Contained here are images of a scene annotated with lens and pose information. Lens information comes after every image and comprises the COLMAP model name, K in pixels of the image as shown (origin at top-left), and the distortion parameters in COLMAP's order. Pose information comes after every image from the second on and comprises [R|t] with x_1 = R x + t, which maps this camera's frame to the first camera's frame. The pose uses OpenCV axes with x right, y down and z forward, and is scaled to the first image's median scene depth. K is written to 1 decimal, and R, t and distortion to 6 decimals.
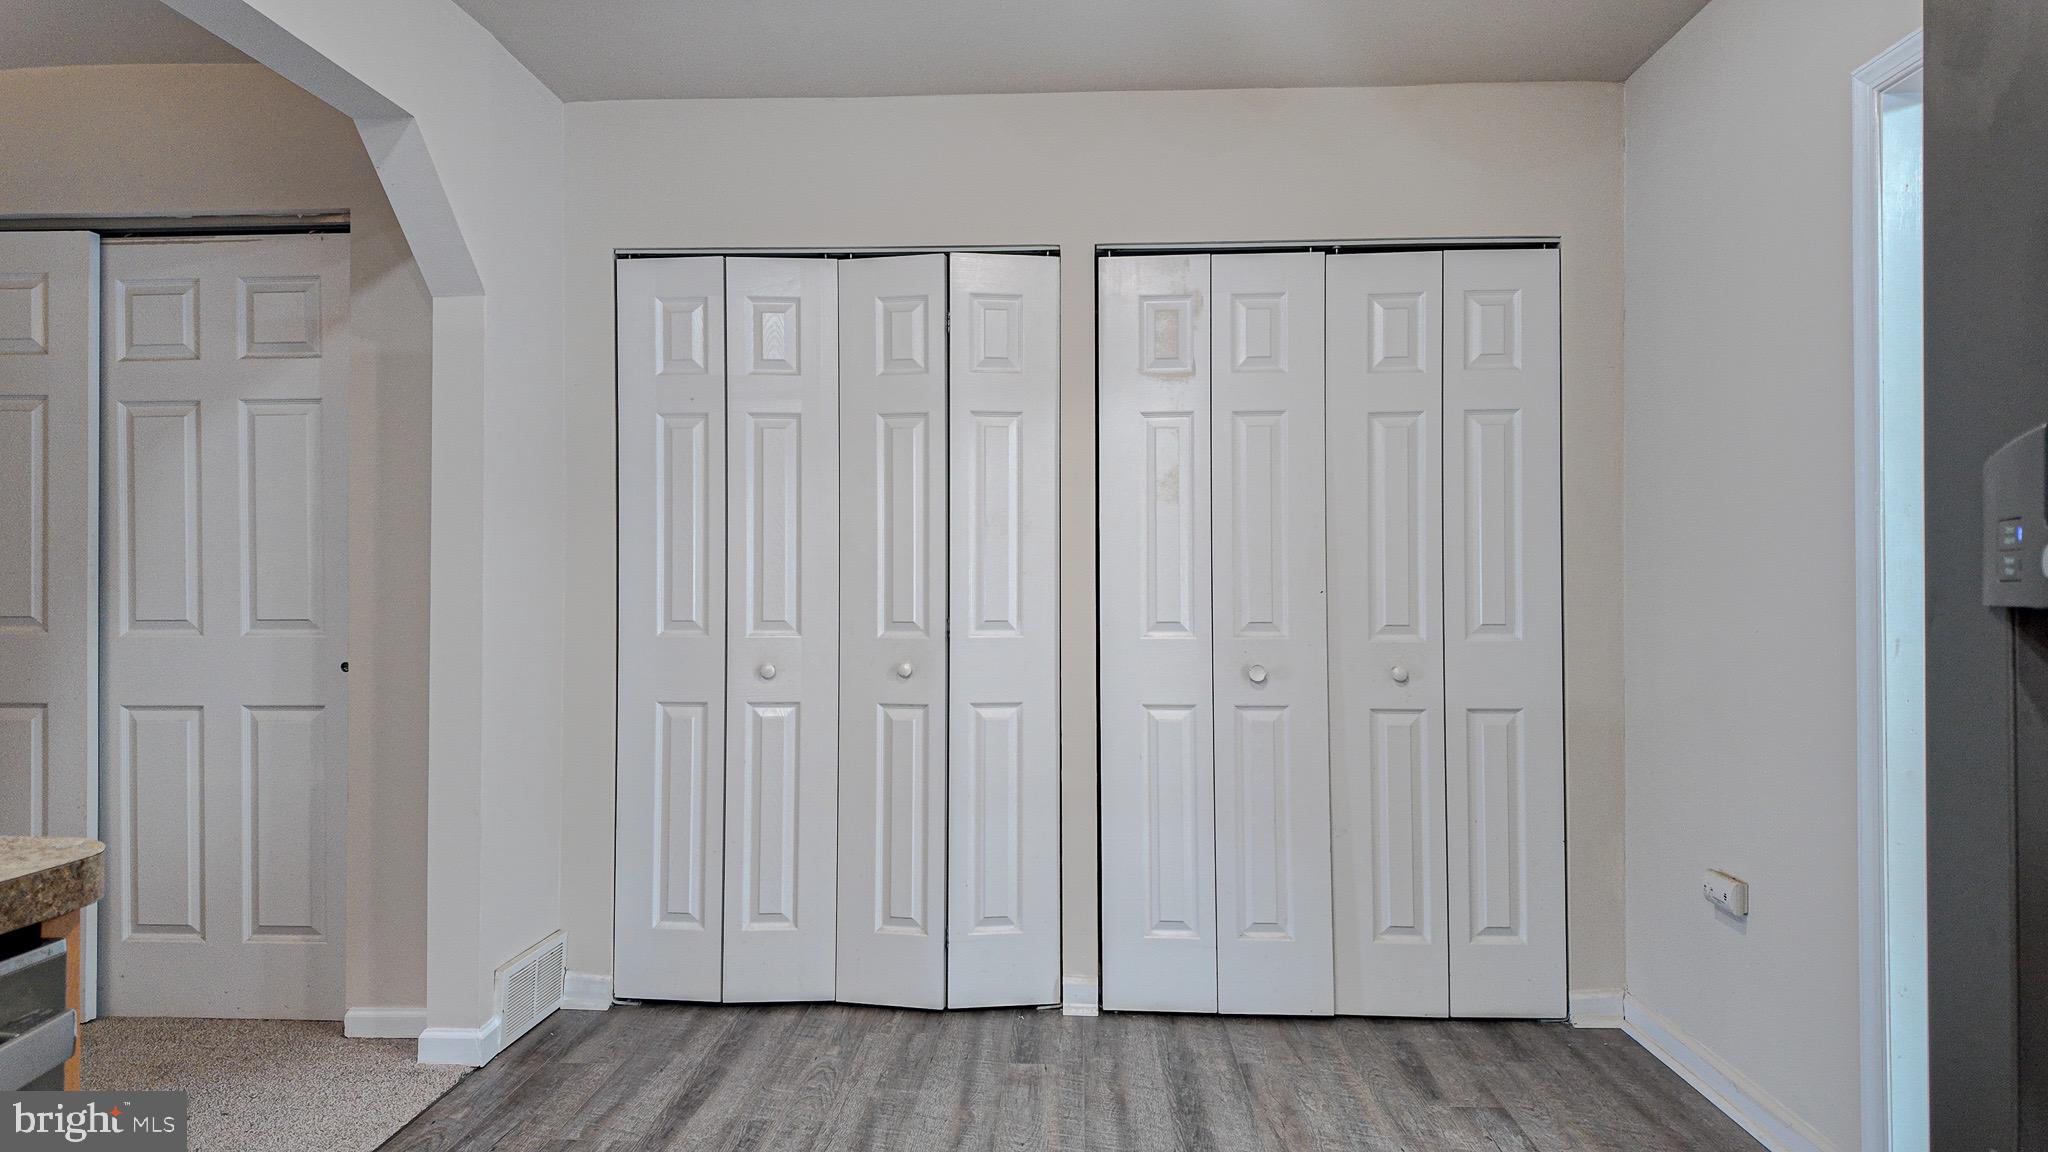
lens RADIAL K [[1217.3, 0, 1024.0], [0, 1217.3, 576.0], [0, 0, 1]] dist [0.133972, -0.178451]
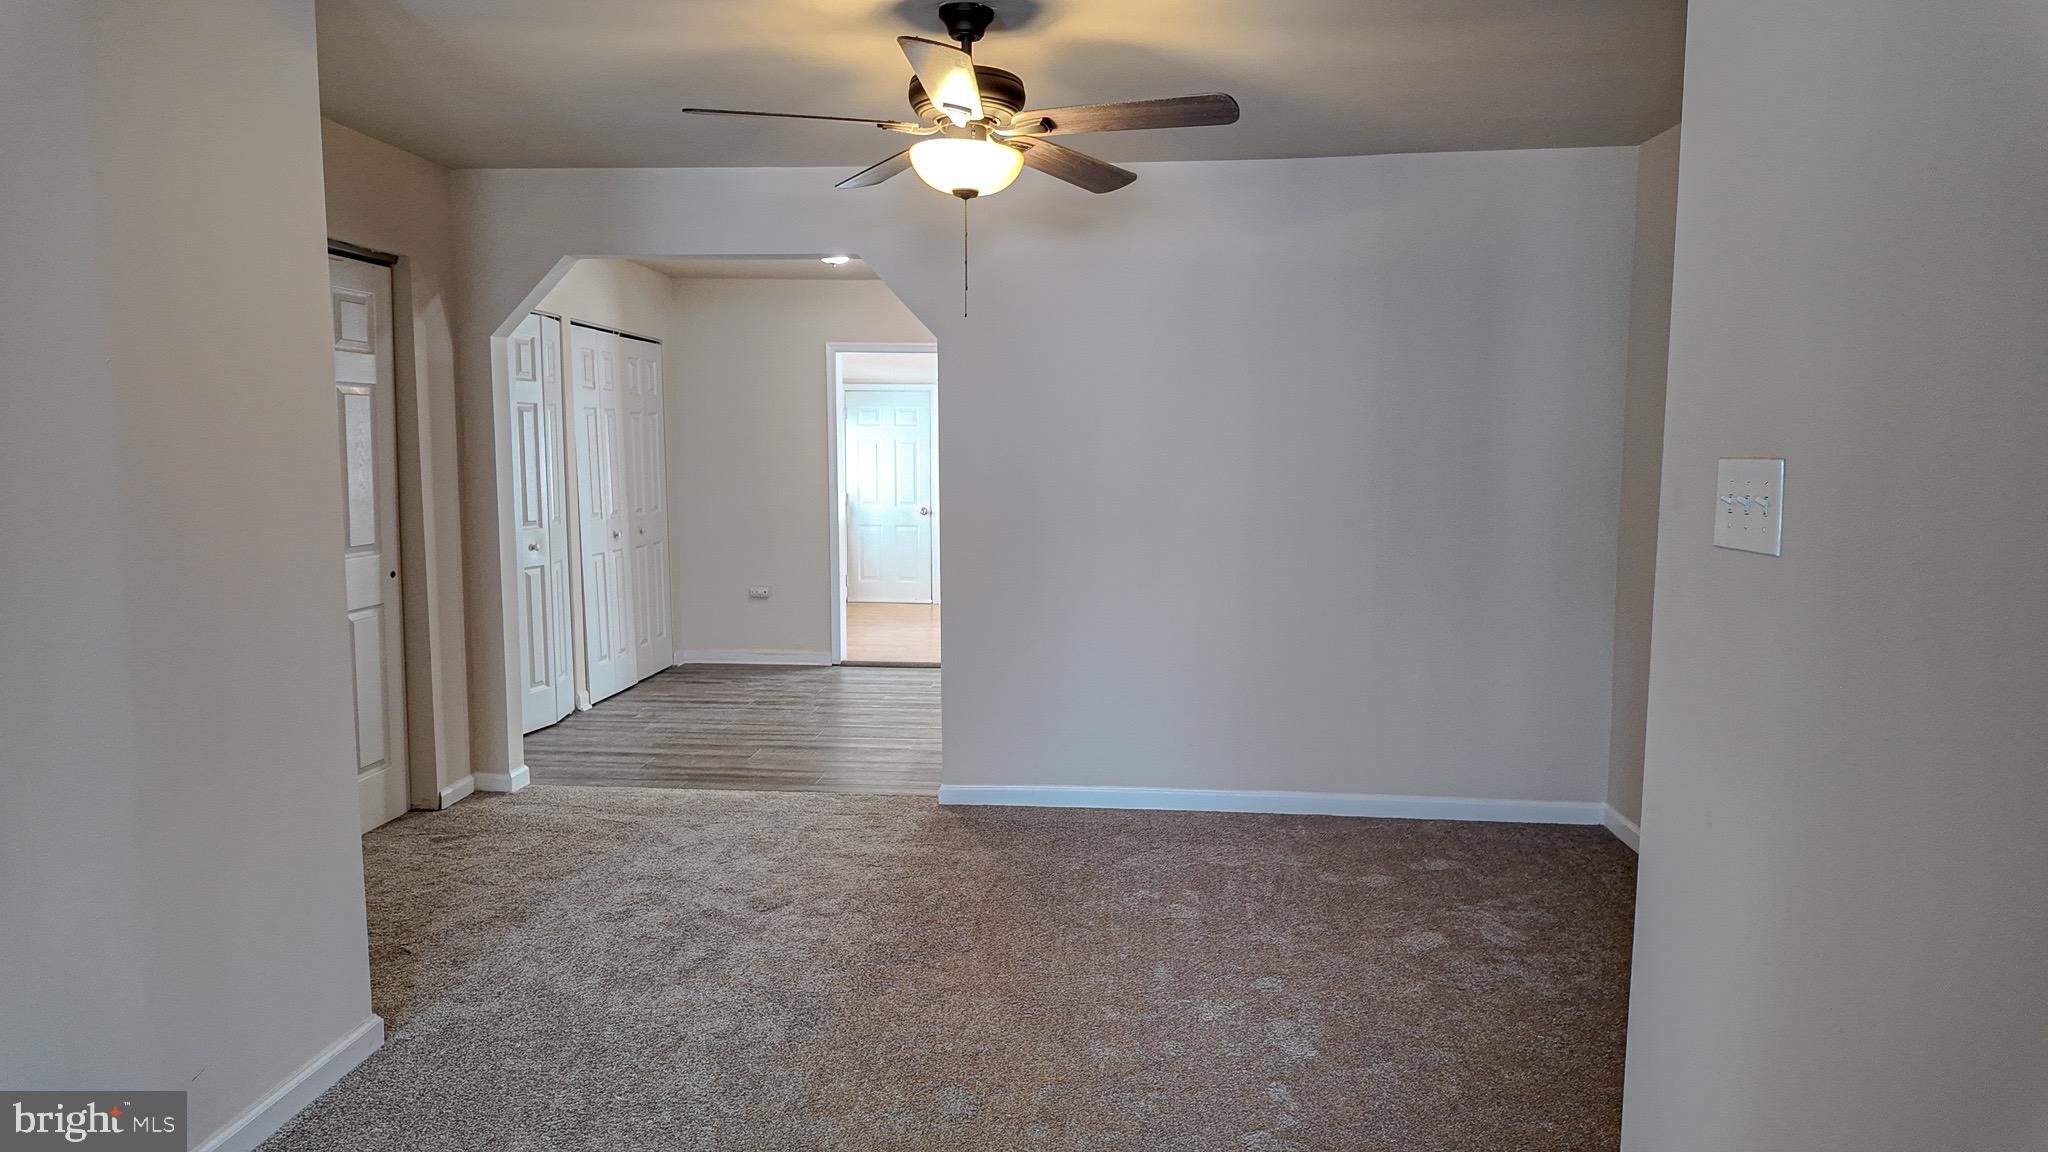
lens RADIAL K [[1217.3, 0, 1024.0], [0, 1217.3, 576.0], [0, 0, 1]] dist [0.133972, -0.178451]
pose [[0.035813, -0.106214, 0.993698, -1.927518], [-0.007714, 0.994277, 0.106554, -0.082322], [-0.999329, -0.011481, 0.034788, 0.220983]]
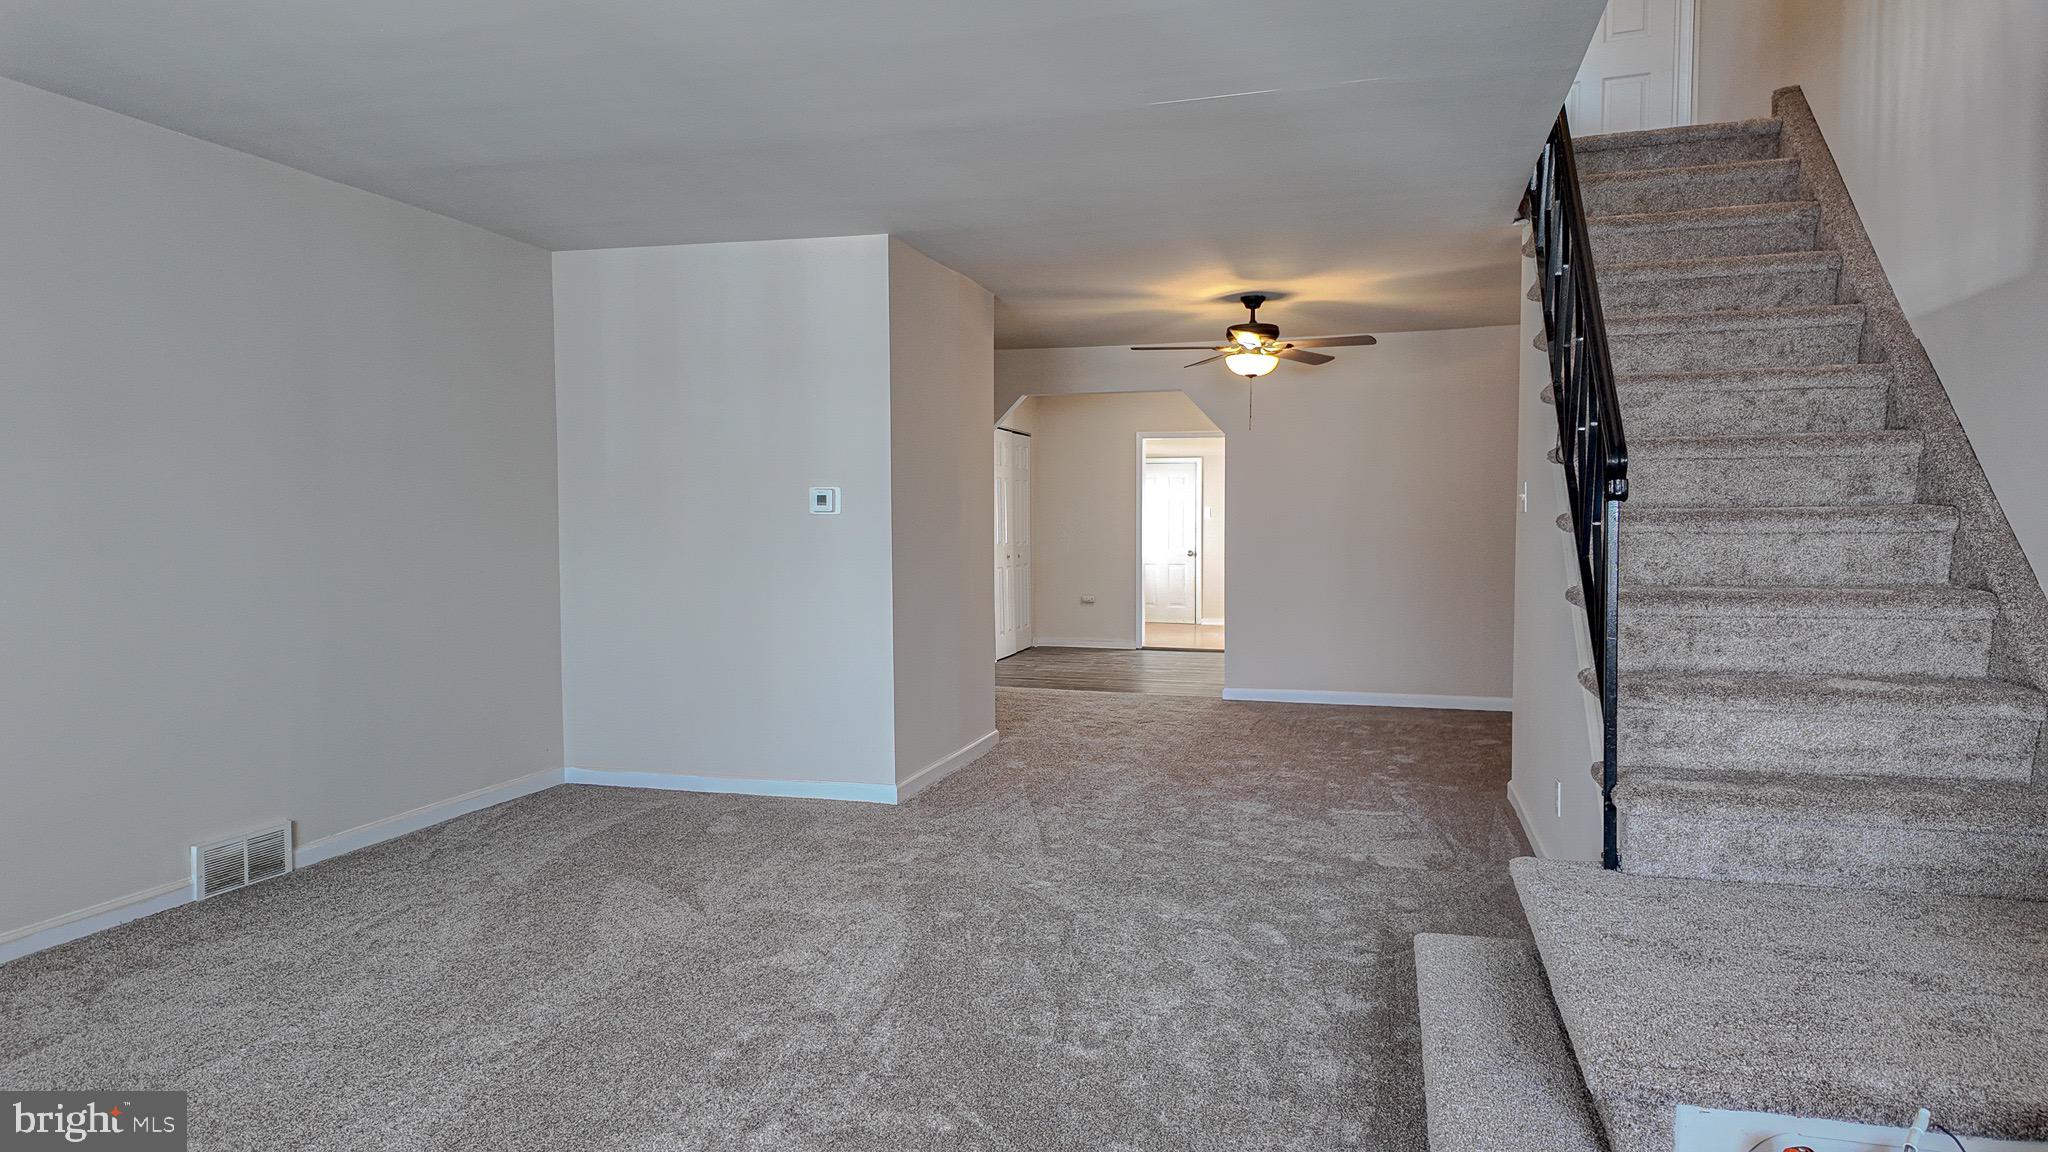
lens RADIAL K [[1217.3, 0, 1024.0], [0, 1217.3, 576.0], [0, 0, 1]] dist [0.133972, -0.178451]
pose [[0.226192, -0.049318, 0.972834, -3.076442], [-0.002465, 0.998685, 0.051202, -0.038747], [-0.974080, -0.013980, 0.225773, 0.202370]]
